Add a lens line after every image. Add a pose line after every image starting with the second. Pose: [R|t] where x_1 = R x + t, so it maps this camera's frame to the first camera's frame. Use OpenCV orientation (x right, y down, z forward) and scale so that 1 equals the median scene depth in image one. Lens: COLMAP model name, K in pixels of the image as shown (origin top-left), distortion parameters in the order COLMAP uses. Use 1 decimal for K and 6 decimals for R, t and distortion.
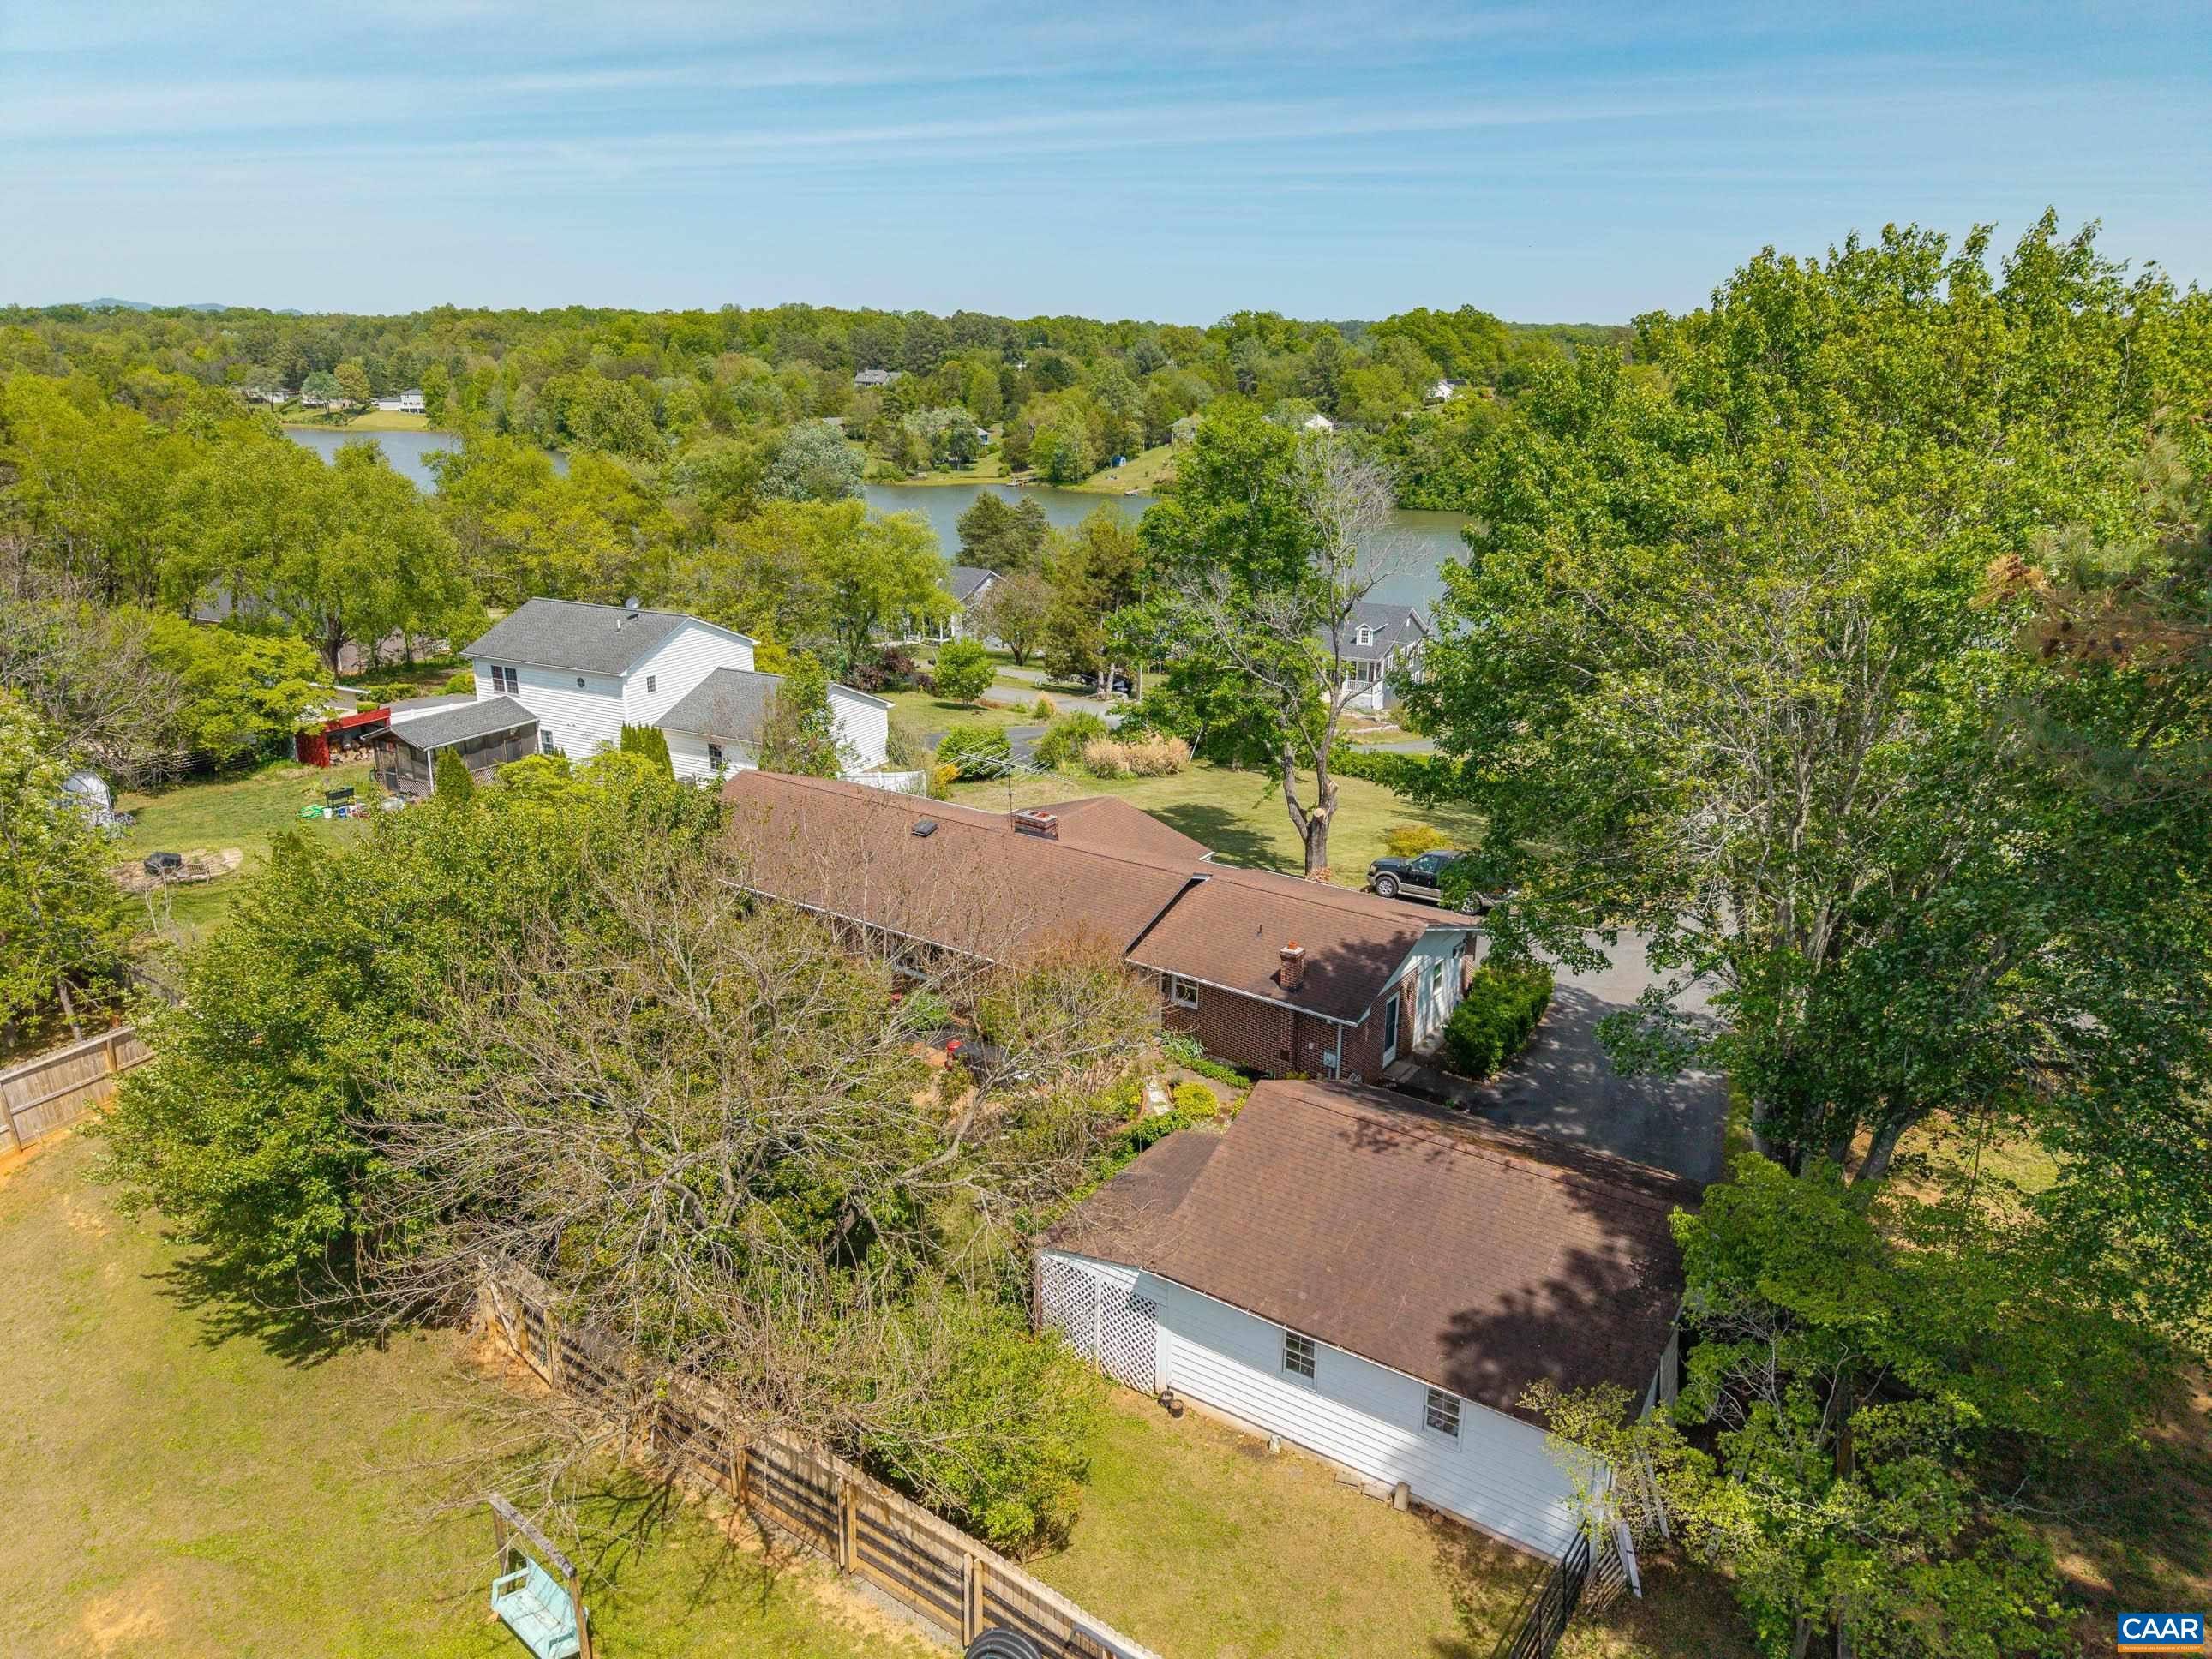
lens RADIAL K [[1482.0, 0, 1108.2], [0, 1482.0, 832.4], [0, 0, 1]] dist [0.021291, -0.020452]
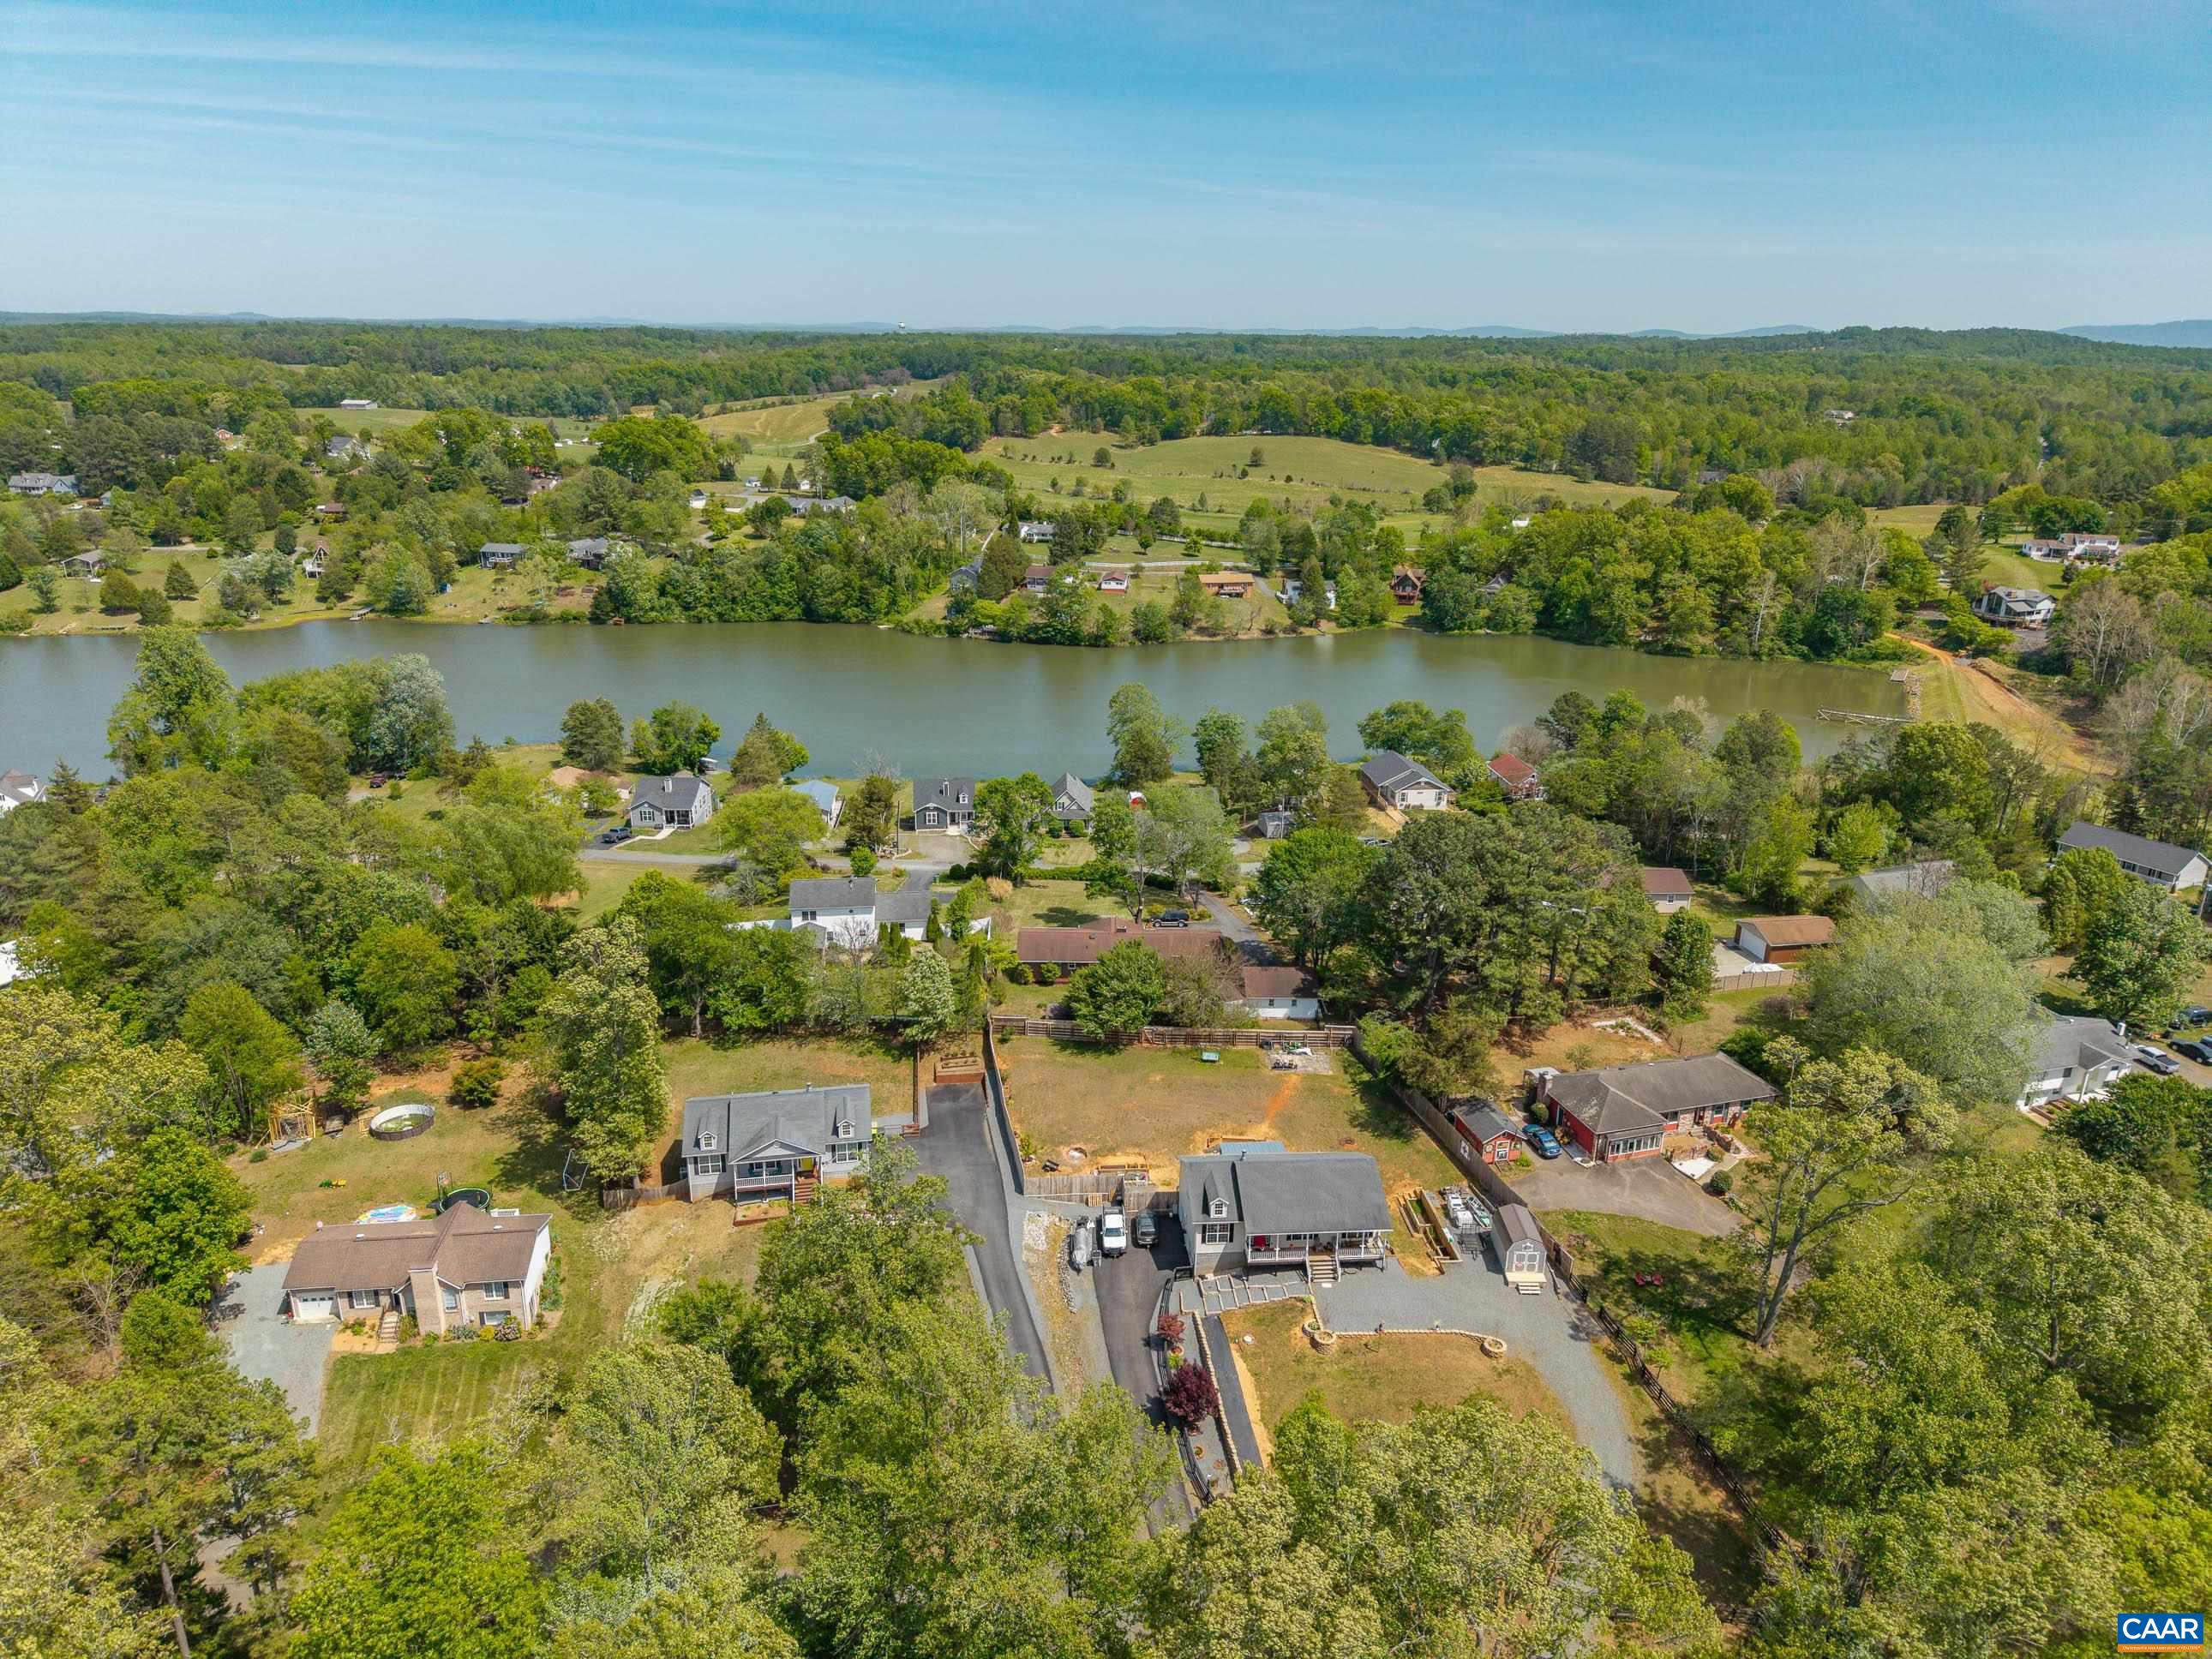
lens RADIAL K [[1482.0, 0, 1113.0], [0, 1482.0, 828.9], [0, 0, 1]] dist [0.021291, -0.020452]
pose [[0.818252, -0.178930, 0.546304, -0.791628], [0.168109, 0.983262, 0.070254, -0.201004], [-0.549730, 0.034353, 0.834635, -0.837879]]
